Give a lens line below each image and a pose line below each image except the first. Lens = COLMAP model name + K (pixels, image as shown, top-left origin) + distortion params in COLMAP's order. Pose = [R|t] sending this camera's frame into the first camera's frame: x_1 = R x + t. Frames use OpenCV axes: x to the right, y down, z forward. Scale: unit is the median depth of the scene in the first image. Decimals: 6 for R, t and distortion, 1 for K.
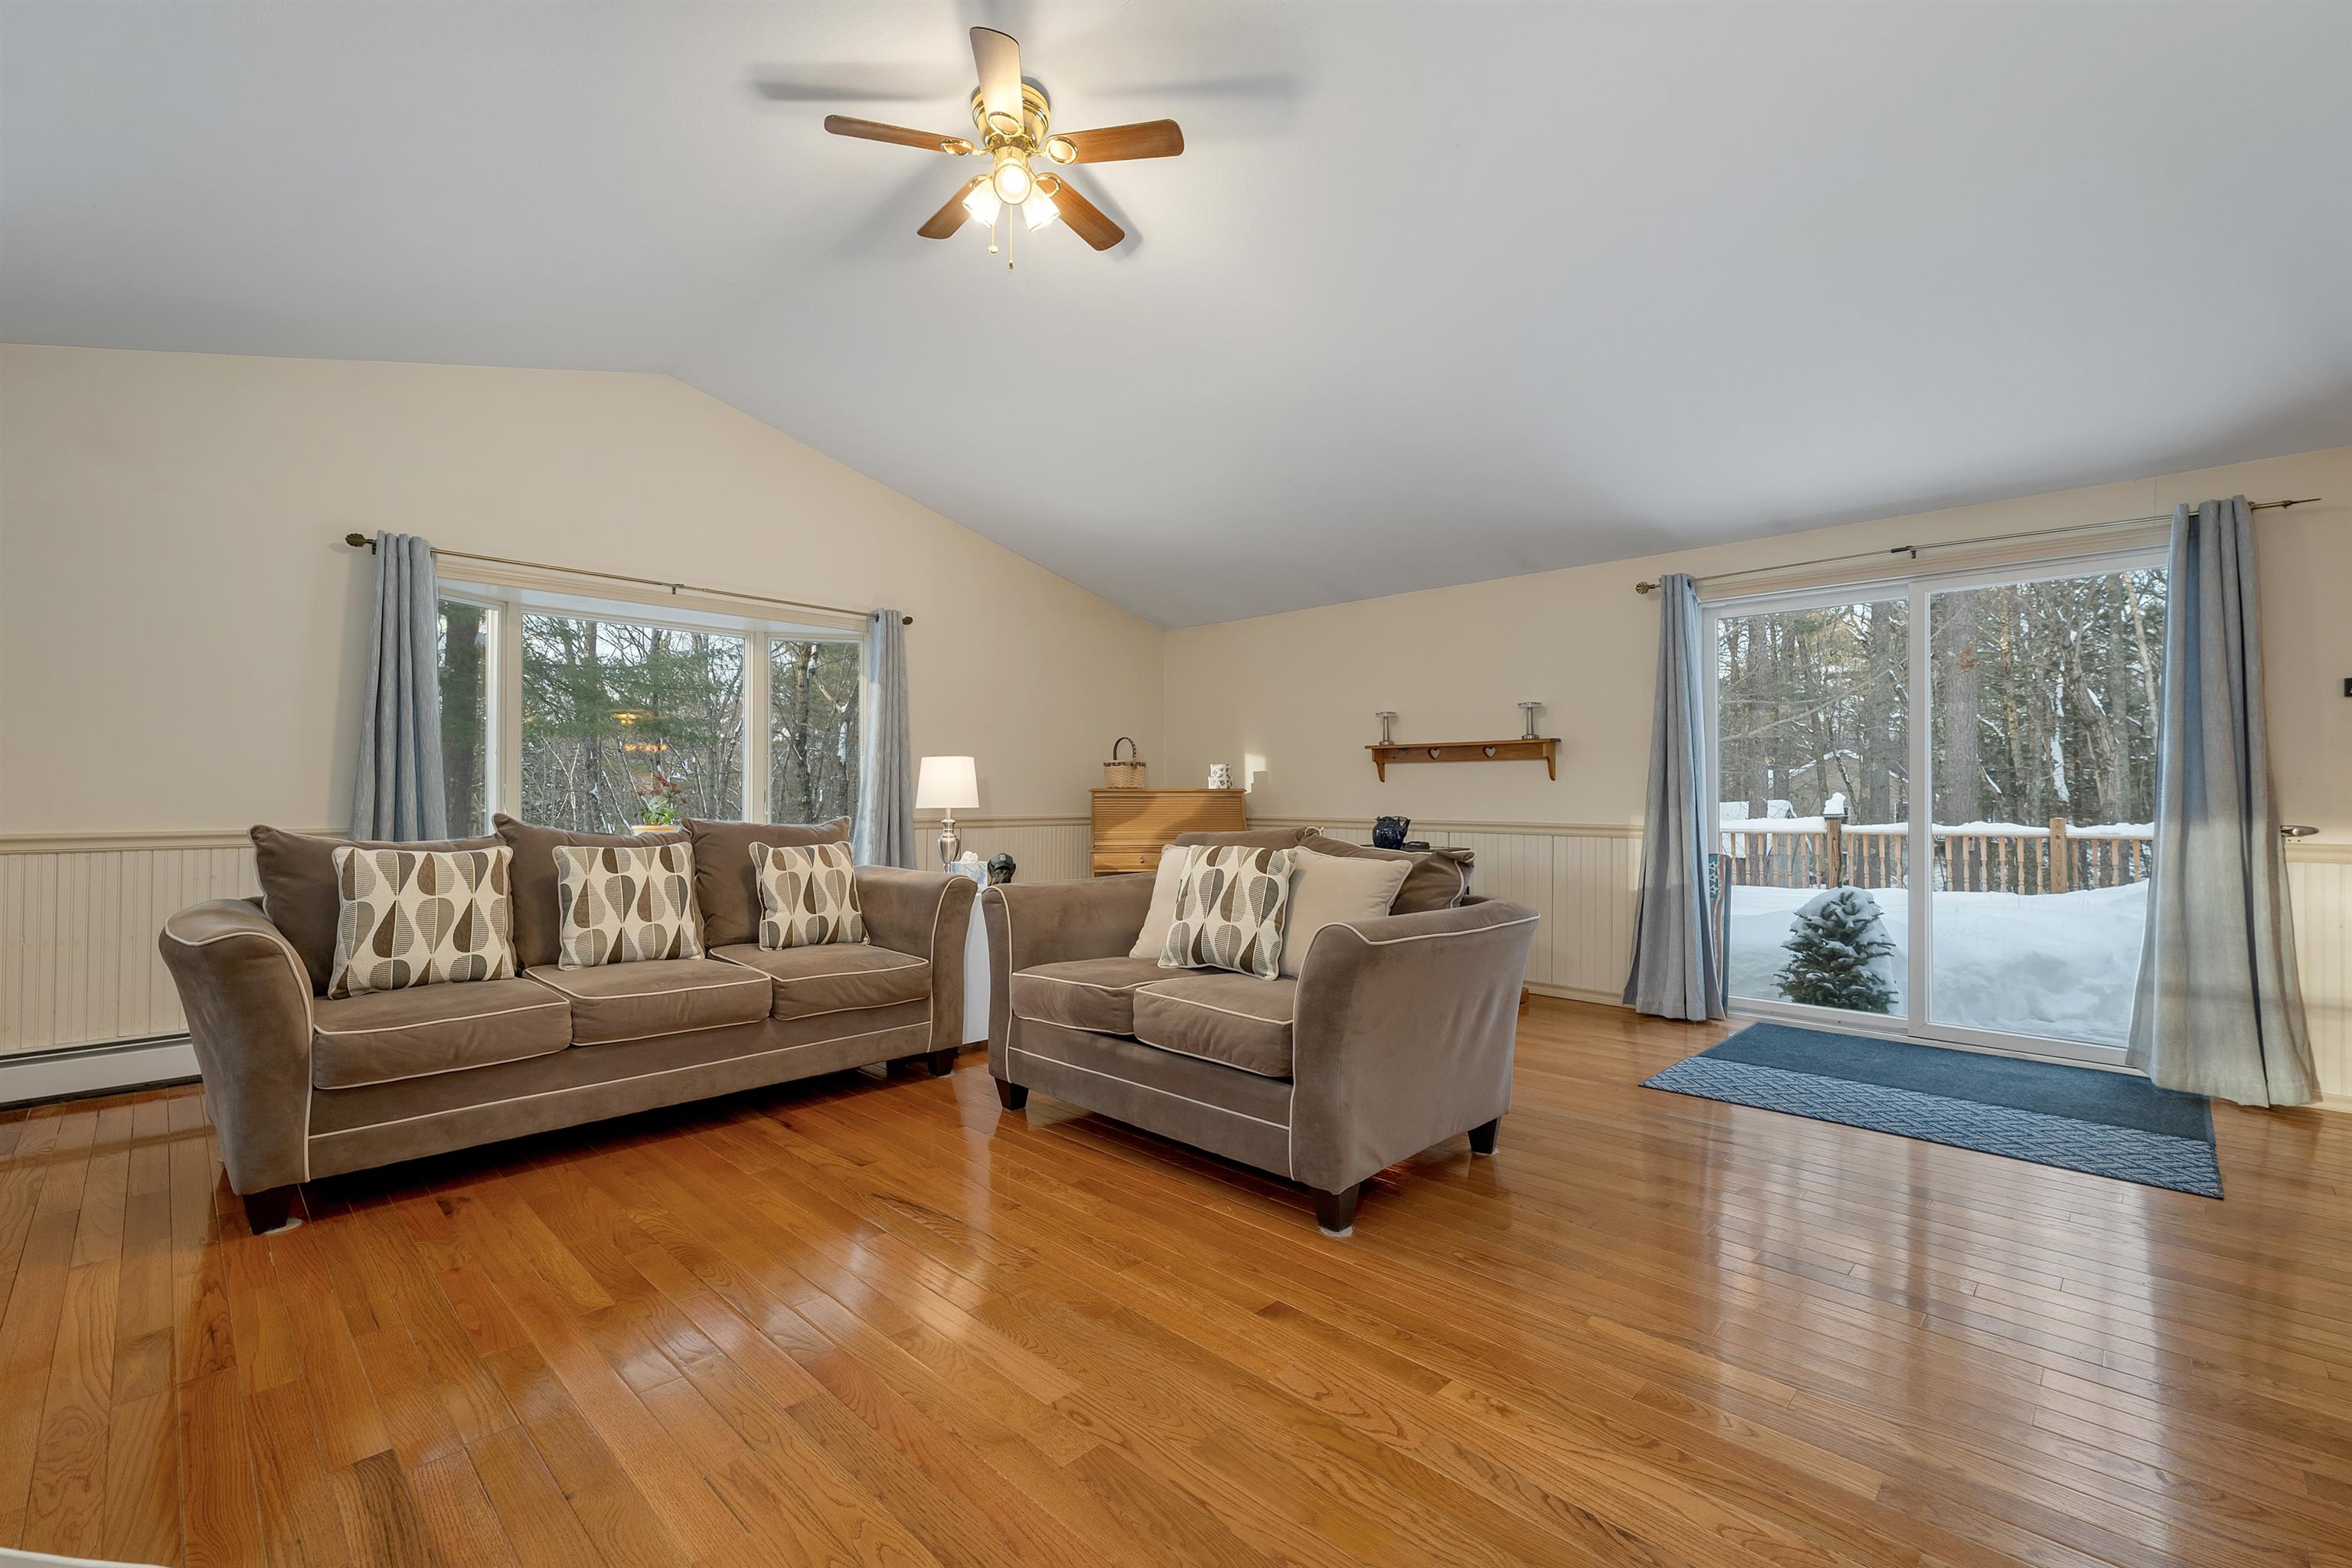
lens RADIAL K [[990.3, 0, 1174.9], [0, 990.3, 779.2], [0, 0, 1]] dist [0.001058, 0.000374]
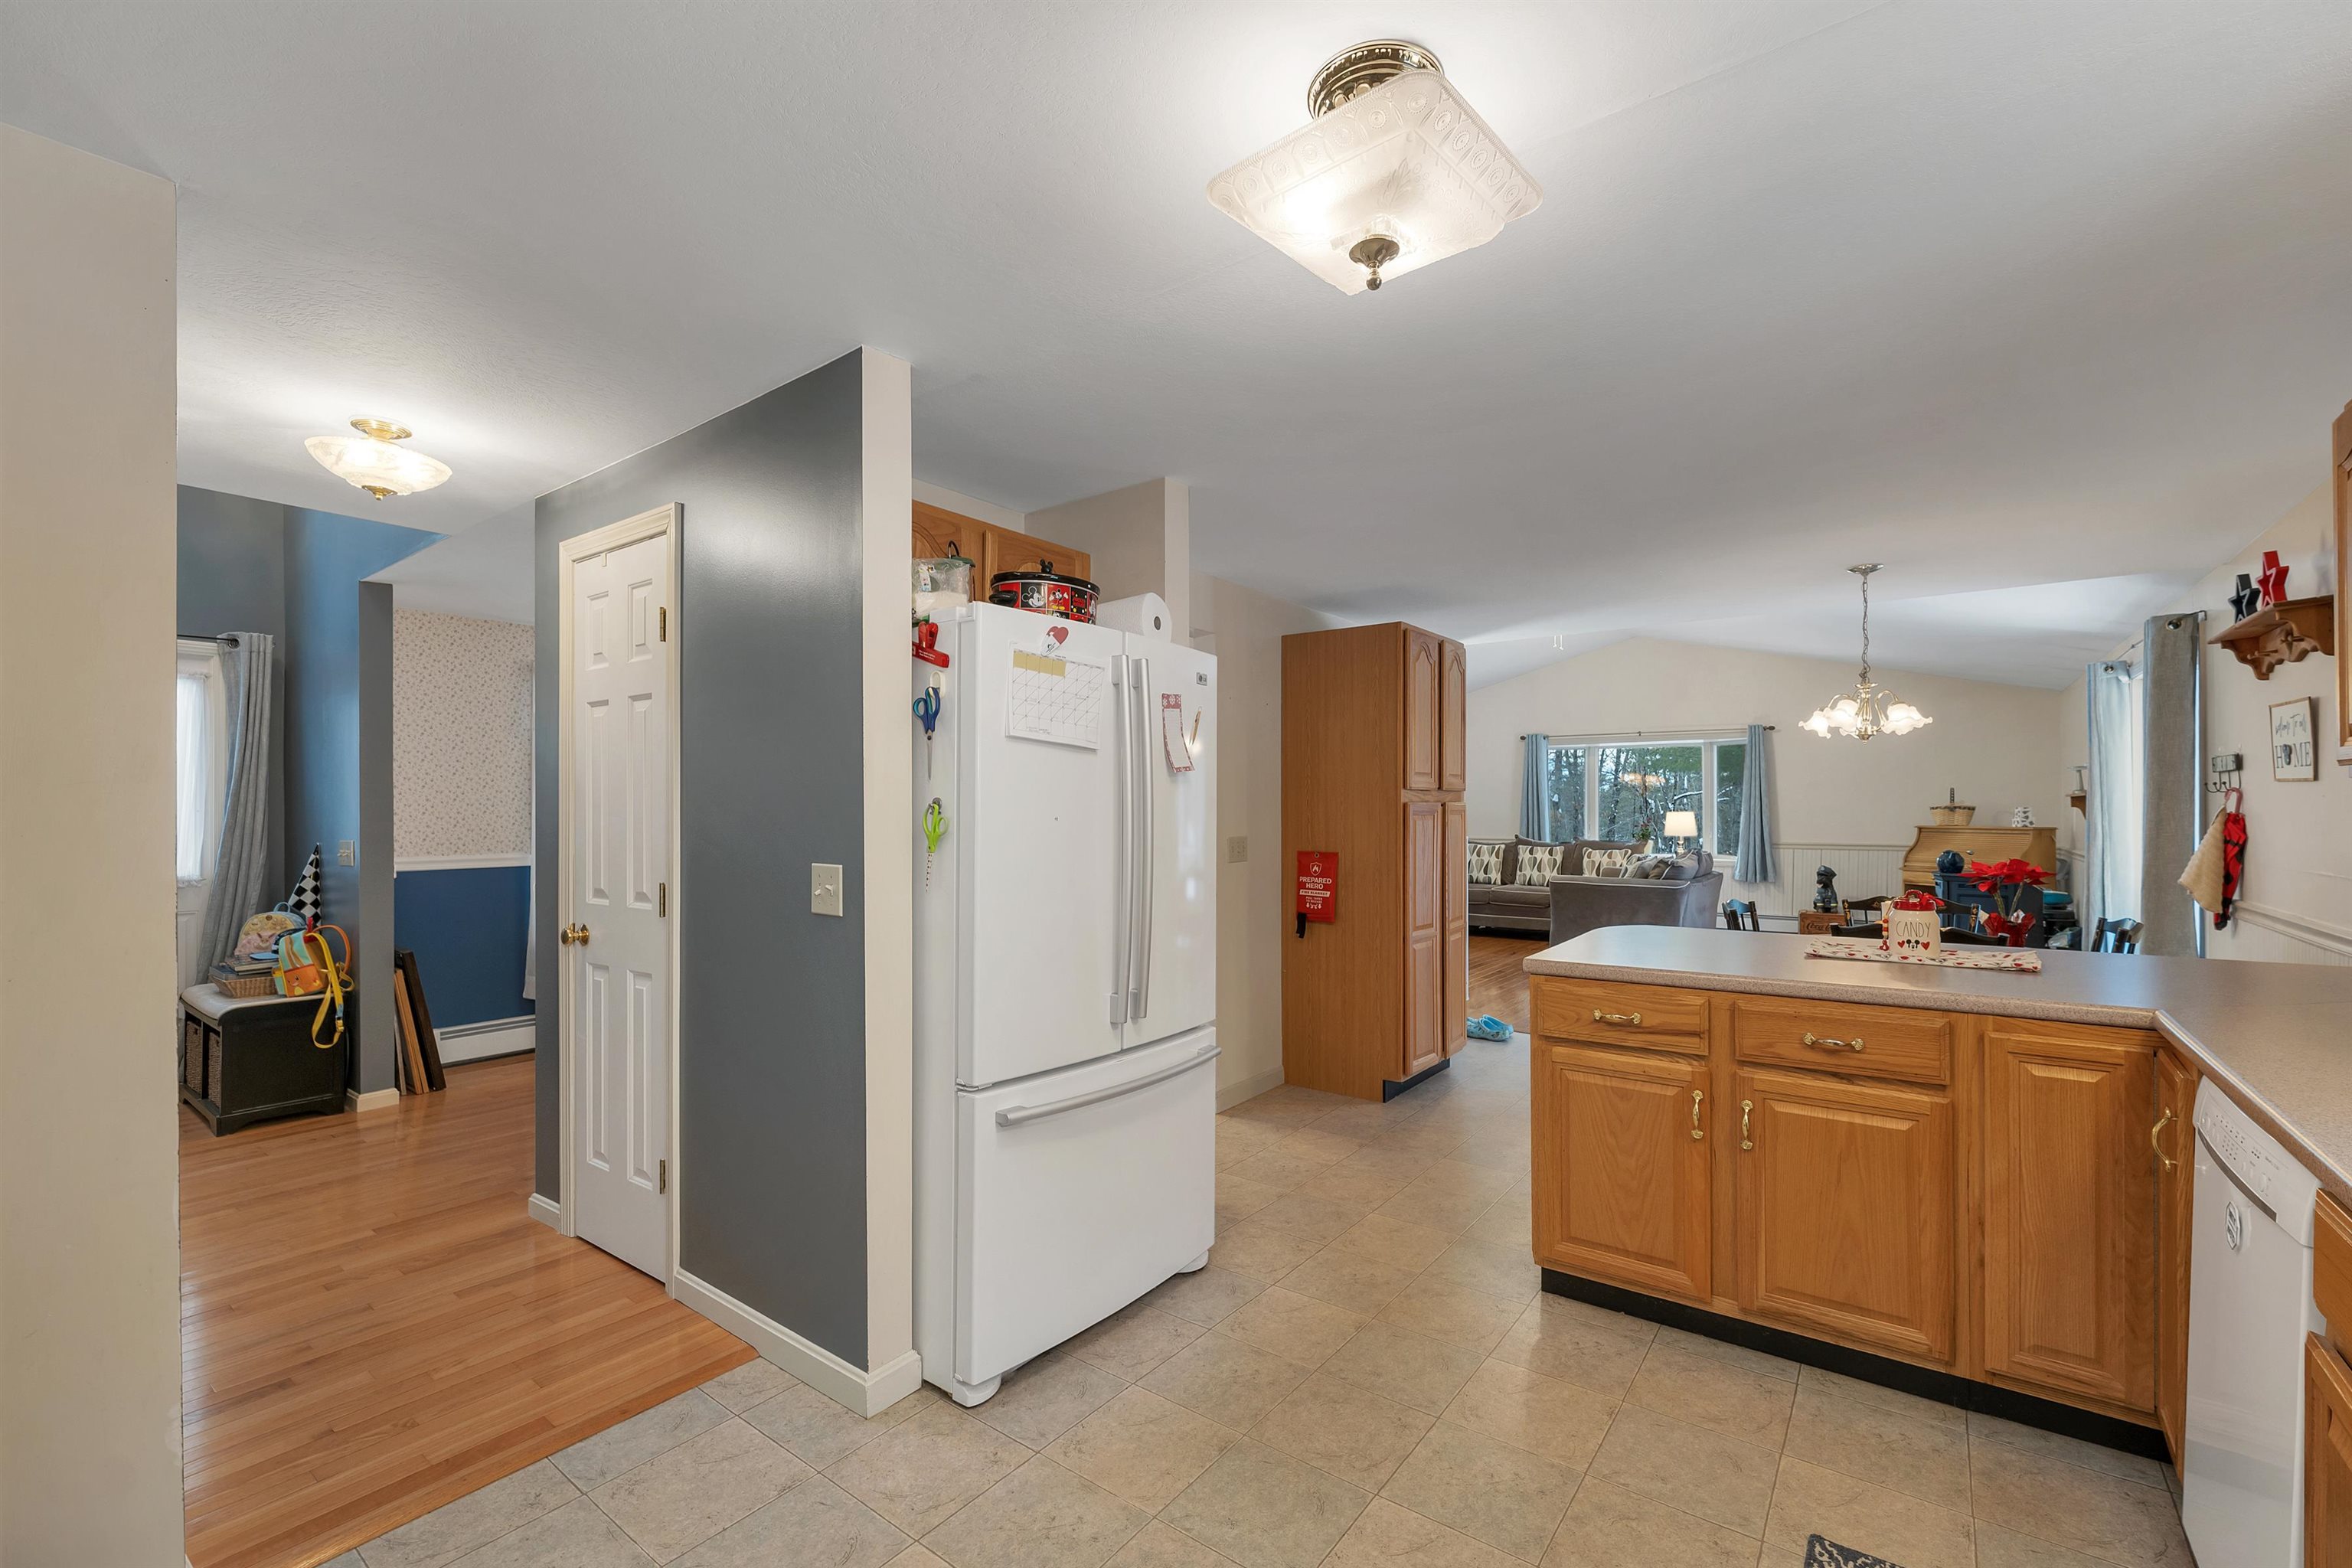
lens RADIAL K [[990.3, 0, 1172.0], [0, 990.3, 805.9], [0, 0, 1]] dist [0.001058, 0.000374]
pose [[0.122079, -0.006633, -0.992498, 1.613099], [0.017435, 0.999838, -0.004537, -0.042016], [0.992367, -0.016751, 0.122175, -0.307003]]
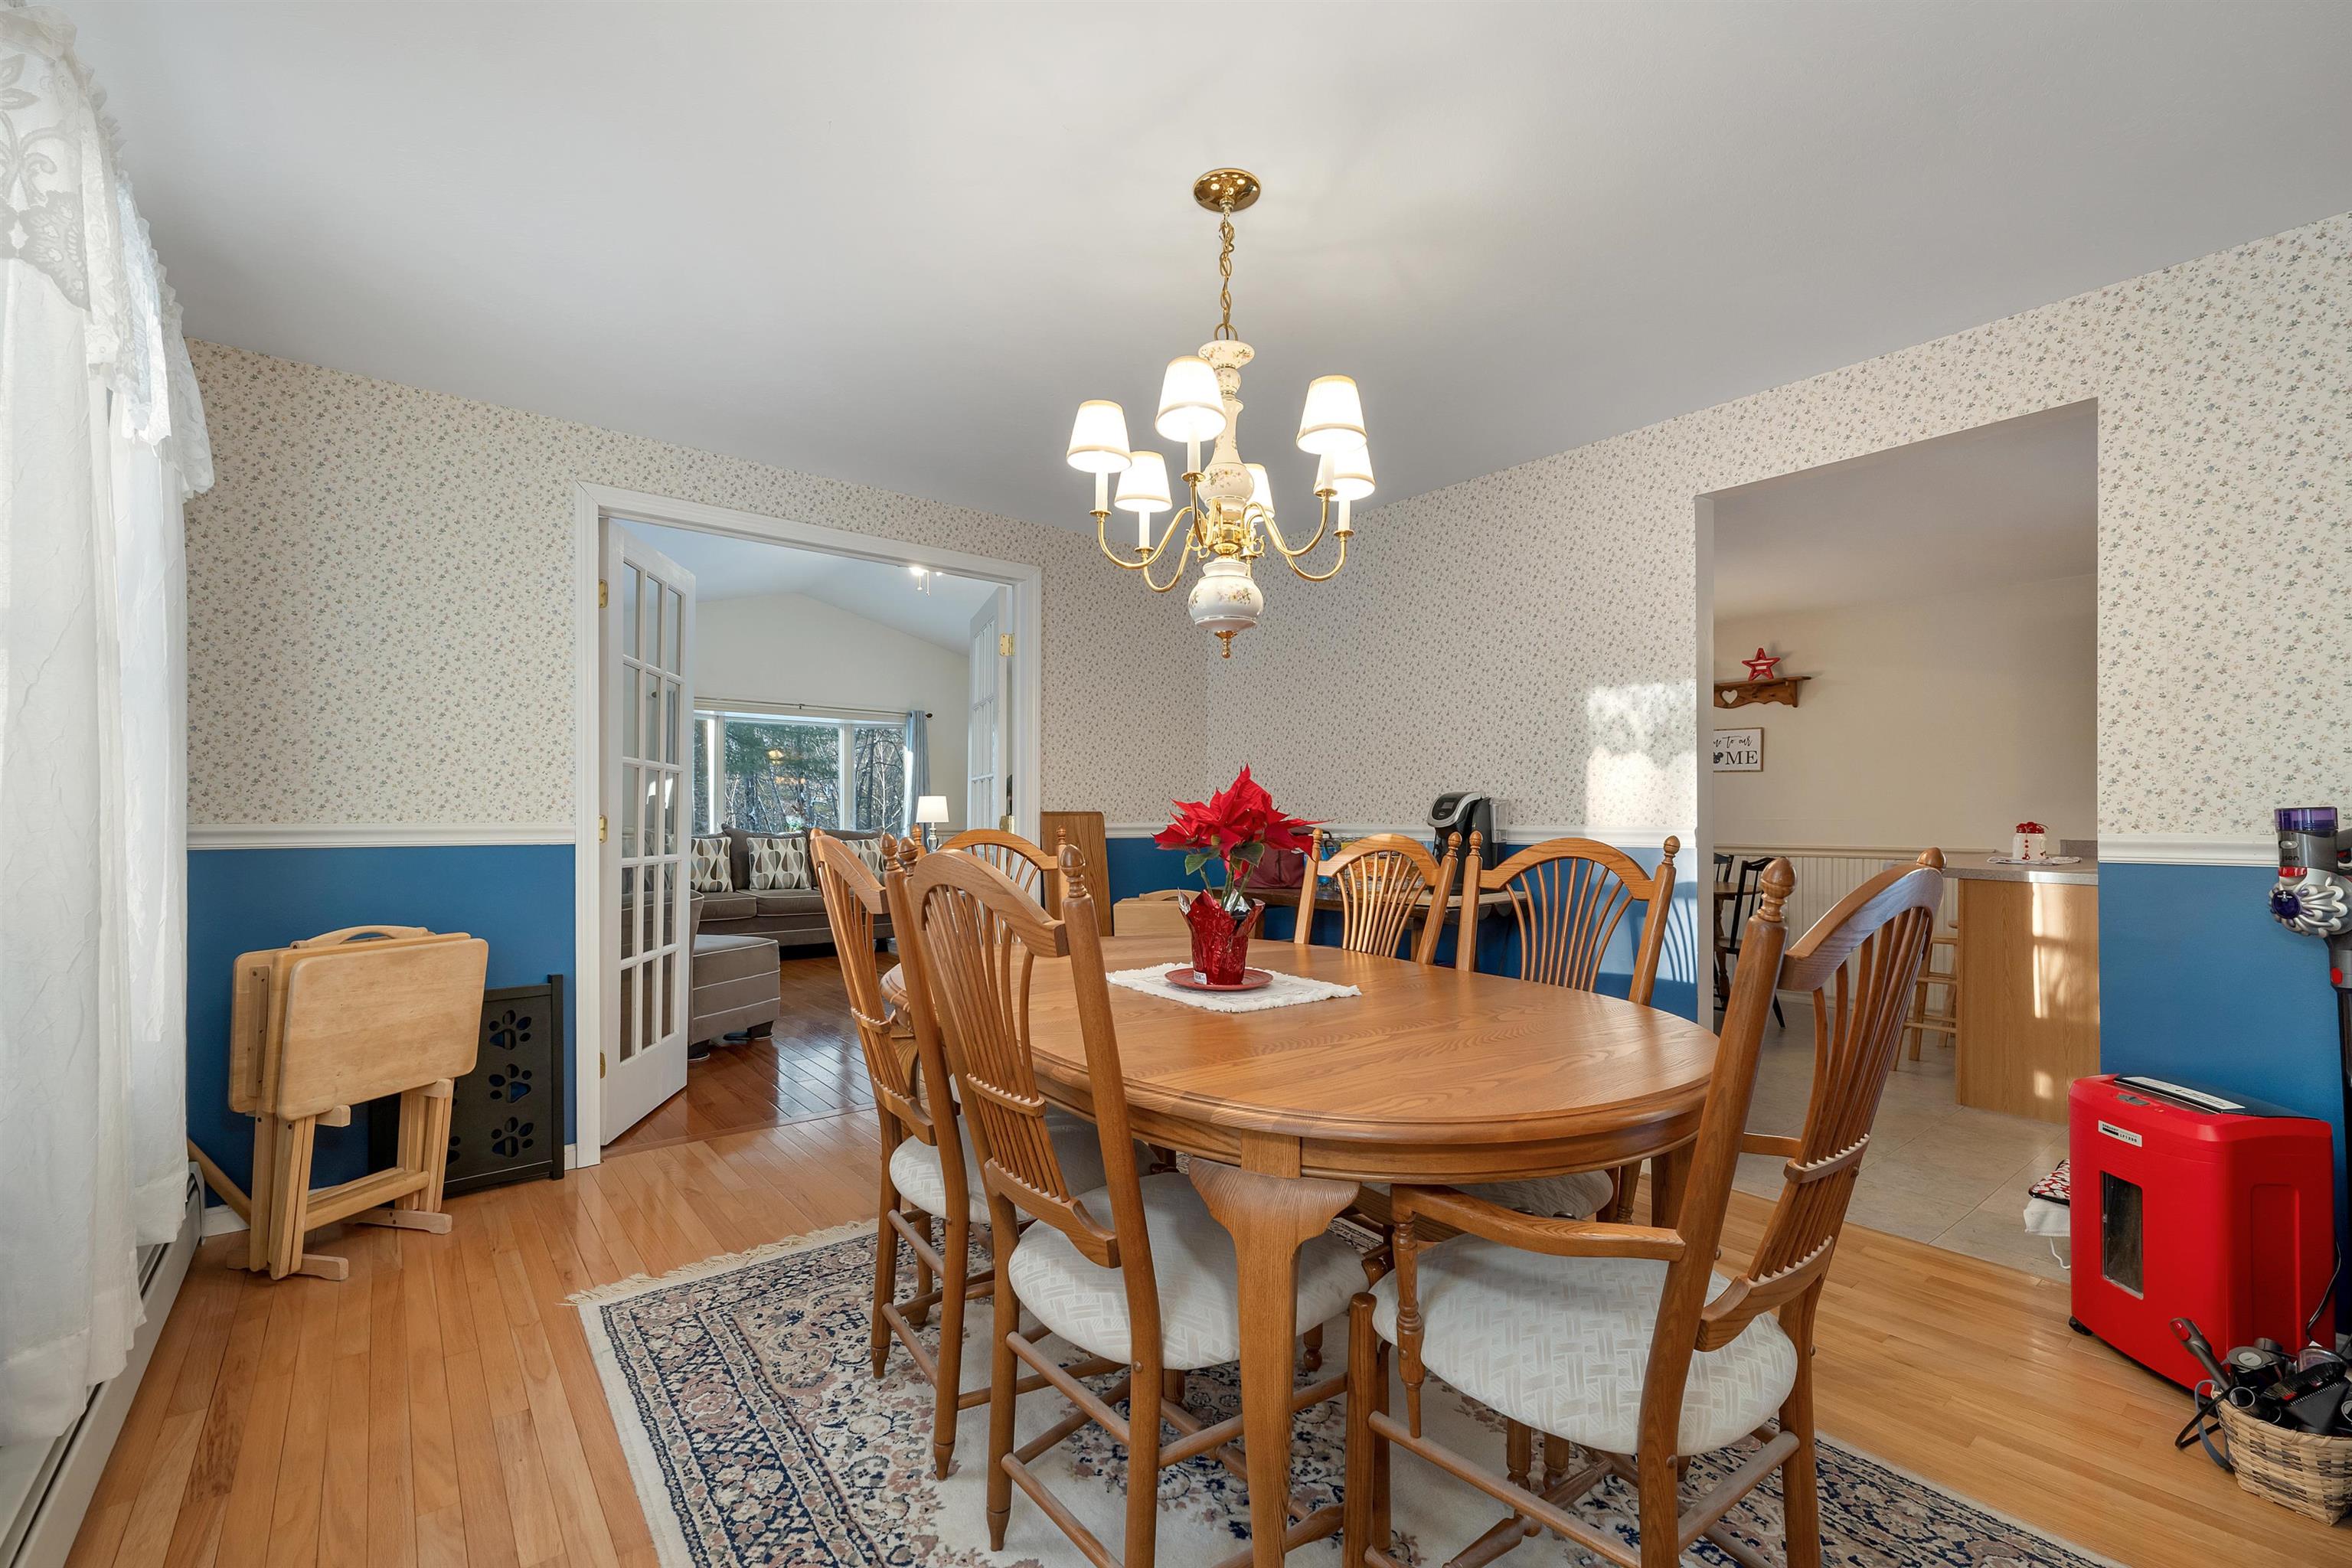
lens RADIAL K [[990.3, 0, 1184.9], [0, 990.3, 800.2], [0, 0, 1]] dist [0.001058, 0.000374]
pose [[0.993333, -0.001899, -0.115262, 0.460669], [0.001939, 0.999998, 0.000235, -0.012812], [0.115262, -0.000457, 0.993335, -0.830101]]
